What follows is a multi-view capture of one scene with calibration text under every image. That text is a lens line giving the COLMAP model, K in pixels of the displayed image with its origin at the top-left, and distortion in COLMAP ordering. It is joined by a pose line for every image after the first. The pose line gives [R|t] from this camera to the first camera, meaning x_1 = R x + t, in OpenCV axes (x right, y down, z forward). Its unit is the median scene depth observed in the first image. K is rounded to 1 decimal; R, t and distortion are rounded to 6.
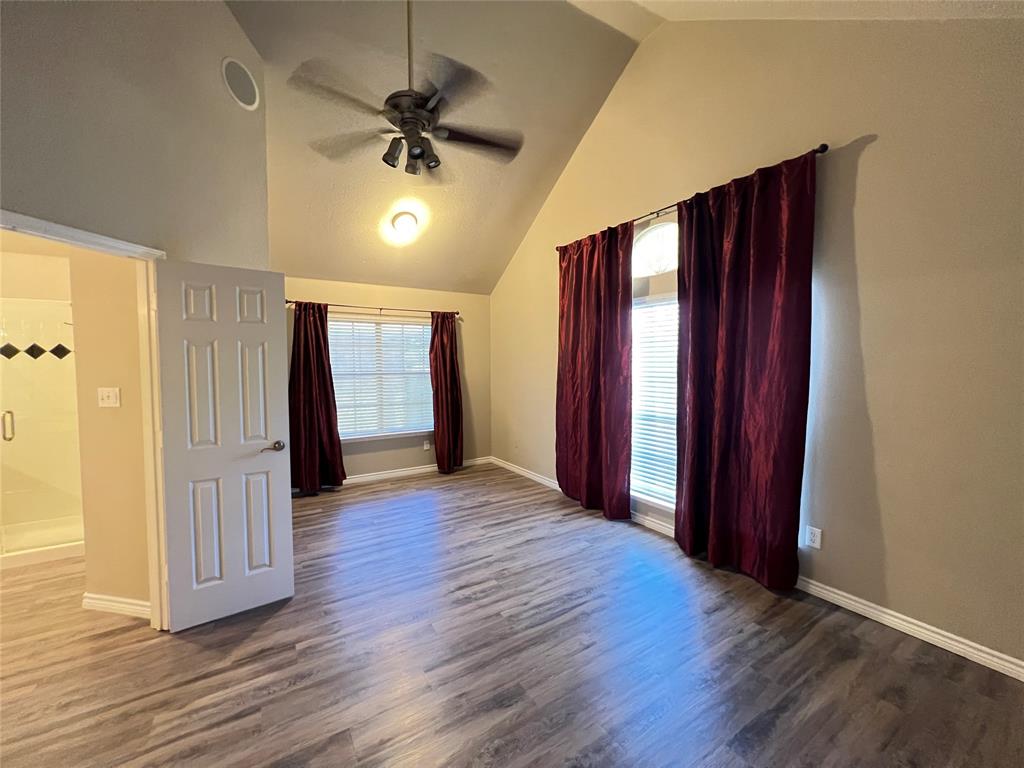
lens RADIAL K [[408.6, 0, 509.5], [0, 408.6, 387.9], [0, 0, 1]] dist [-0.004082, 0.000396]
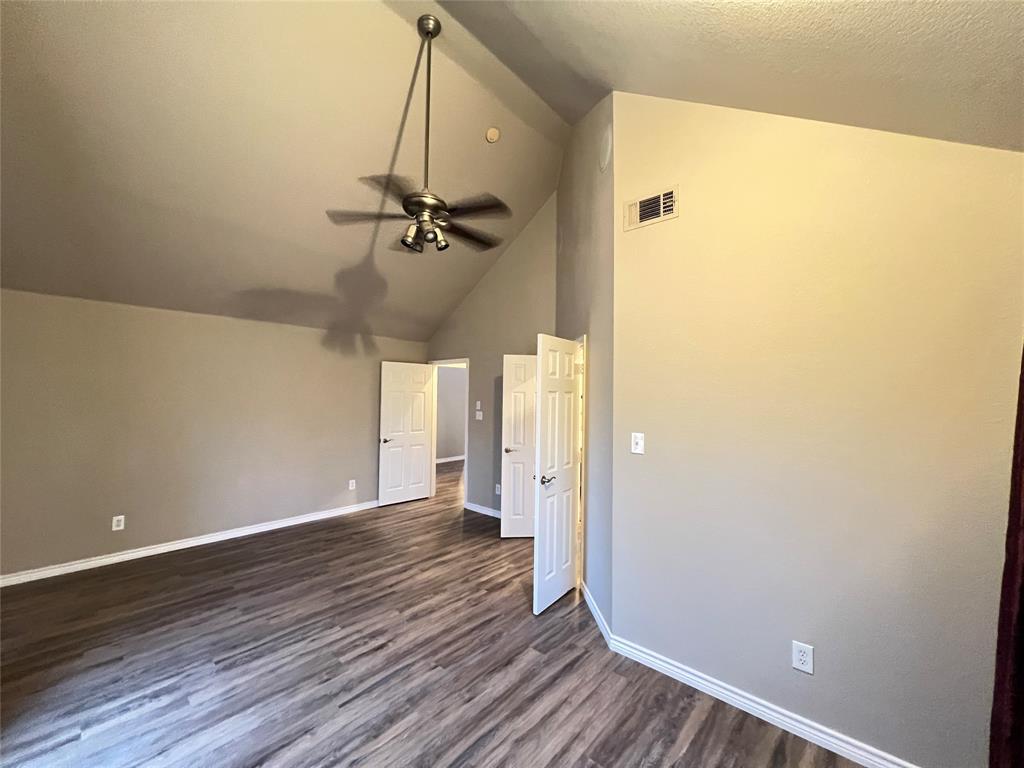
lens RADIAL K [[410.4, 0, 507.1], [0, 410.4, 385.3], [0, 0, 1]] dist [-0.000037, 0.000599]
pose [[-0.963391, -0.012598, -0.267803, -0.121283], [-0.023036, 0.999091, 0.035872, -0.139659], [0.267107, 0.040728, -0.962806, 1.731487]]
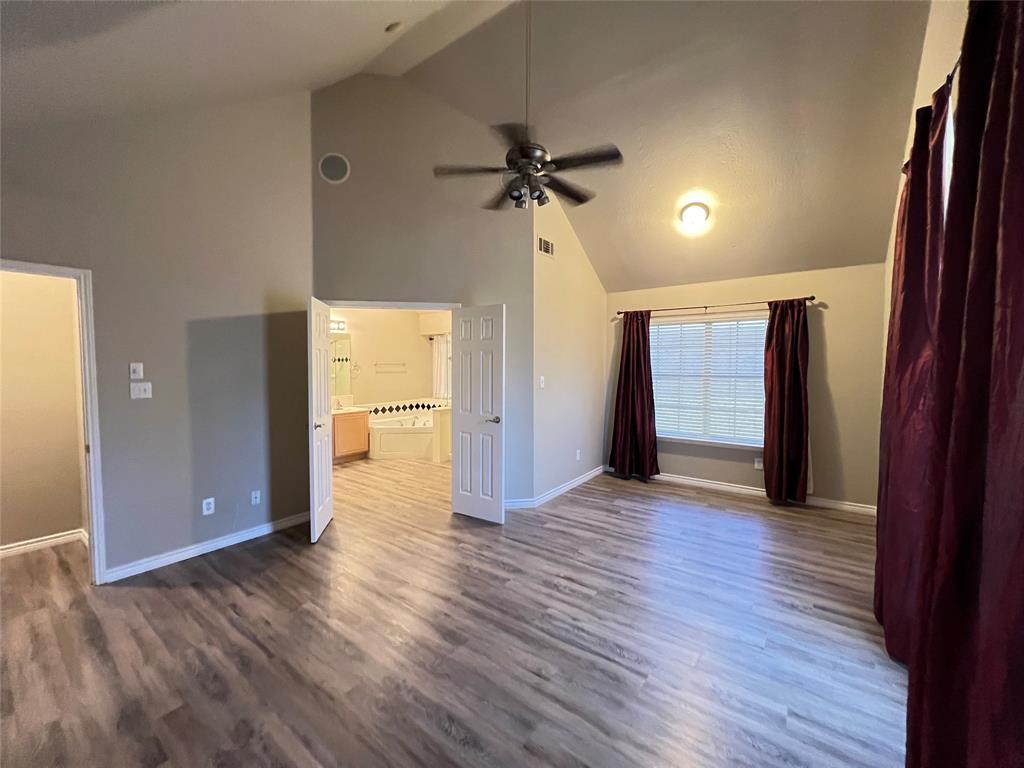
lens RADIAL K [[410.4, 0, 511.9], [0, 410.4, 385.6], [0, 0, 1]] dist [-0.000037, 0.000599]
pose [[0.358708, 0.053221, -0.931931, 0.694081], [-0.058696, 0.997684, 0.034383, -0.030961], [0.931603, 0.042367, 0.361001, 0.405093]]
